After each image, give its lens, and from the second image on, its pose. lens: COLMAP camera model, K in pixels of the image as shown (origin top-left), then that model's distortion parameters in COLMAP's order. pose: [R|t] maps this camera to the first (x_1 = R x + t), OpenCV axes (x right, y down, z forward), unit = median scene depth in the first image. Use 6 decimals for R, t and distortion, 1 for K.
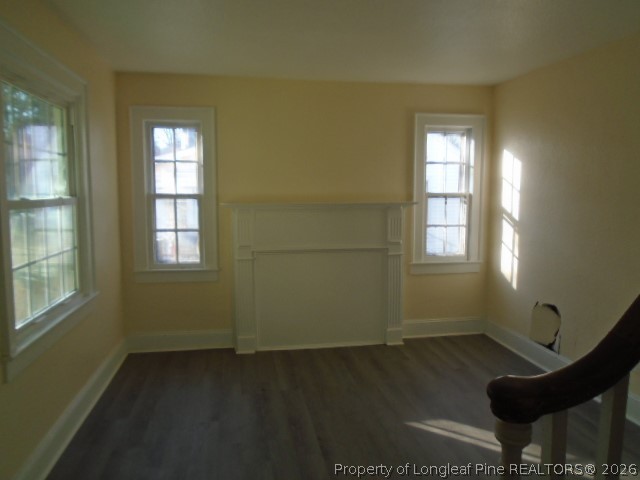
lens RADIAL K [[488.7, 0, 320.1], [0, 488.7, 239.6], [0, 0, 1]] dist [-0.014517, 0.004724]
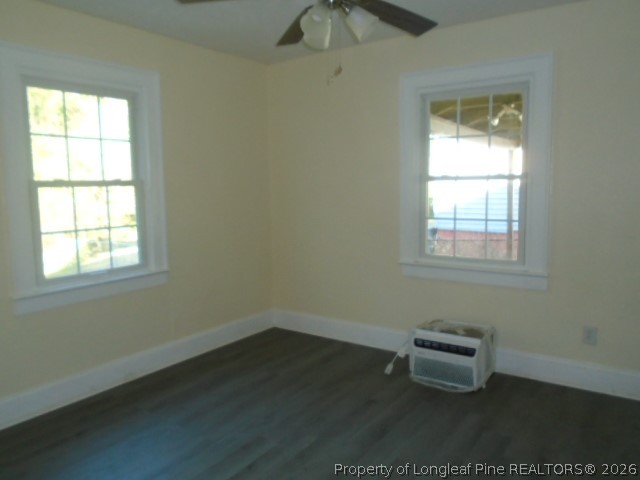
lens RADIAL K [[488.7, 0, 320.1], [0, 488.7, 239.7], [0, 0, 1]] dist [-0.014517, 0.004724]
pose [[0.691427, -0.100764, 0.715385, -0.574763], [0.083080, 0.994746, 0.059814, -0.017103], [-0.717654, 0.018077, 0.696166, 0.214845]]
